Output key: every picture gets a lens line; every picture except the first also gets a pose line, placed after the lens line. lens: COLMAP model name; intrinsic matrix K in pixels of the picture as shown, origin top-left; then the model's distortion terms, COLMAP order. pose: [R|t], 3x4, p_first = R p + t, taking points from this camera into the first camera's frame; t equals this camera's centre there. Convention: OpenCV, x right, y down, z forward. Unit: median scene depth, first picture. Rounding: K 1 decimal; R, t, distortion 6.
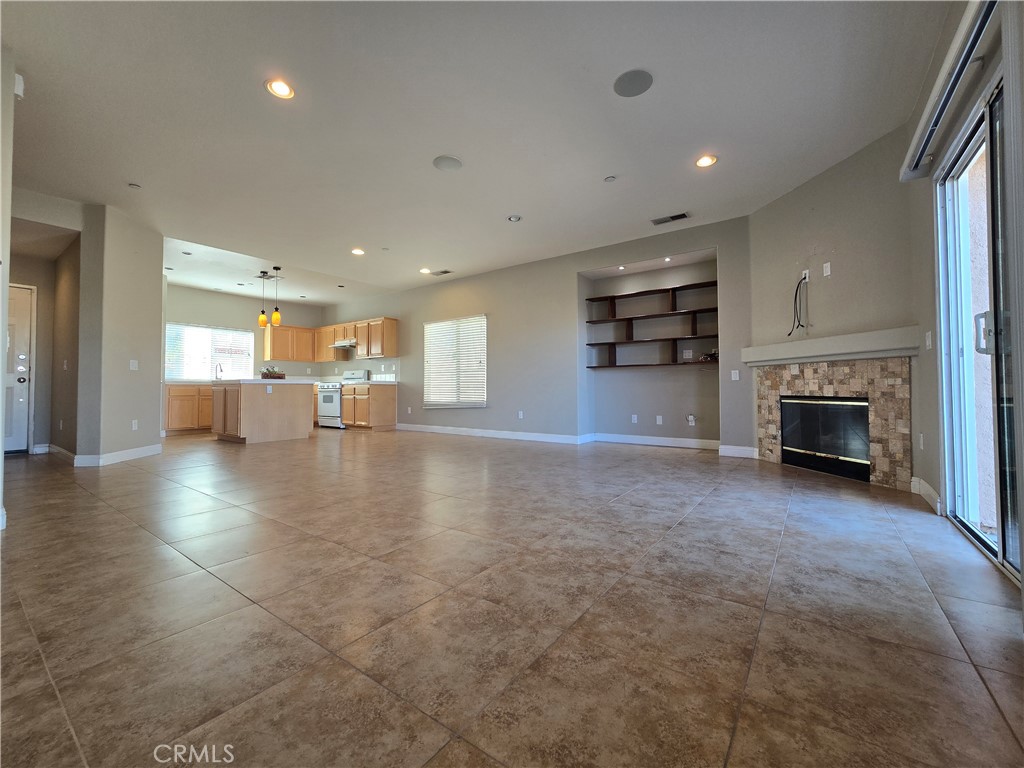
lens RADIAL K [[418.4, 0, 515.4], [0, 418.4, 375.3], [0, 0, 1]] dist [-0.004081, 0.000159]
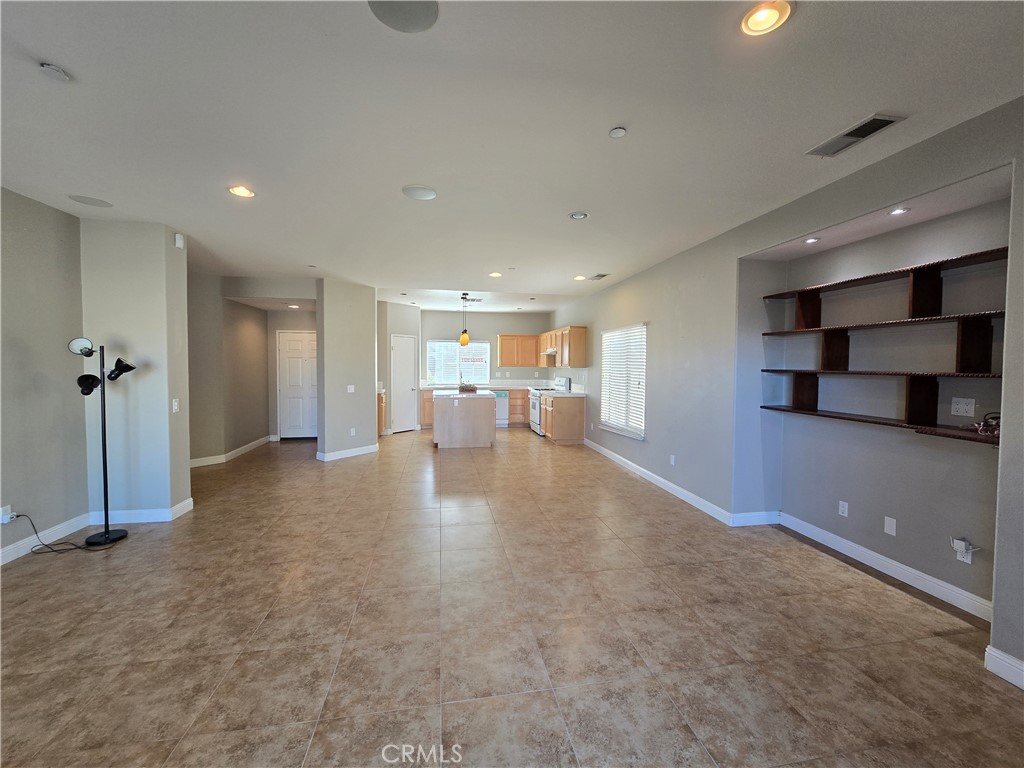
lens RADIAL K [[418.4, 0, 512.0], [0, 418.4, 376.1], [0, 0, 1]] dist [-0.004081, 0.000159]
pose [[0.721352, 0.027603, -0.692018, 0.329665], [0.013233, 0.998474, 0.053622, -0.103070], [0.692442, -0.047838, 0.719886, 0.289399]]
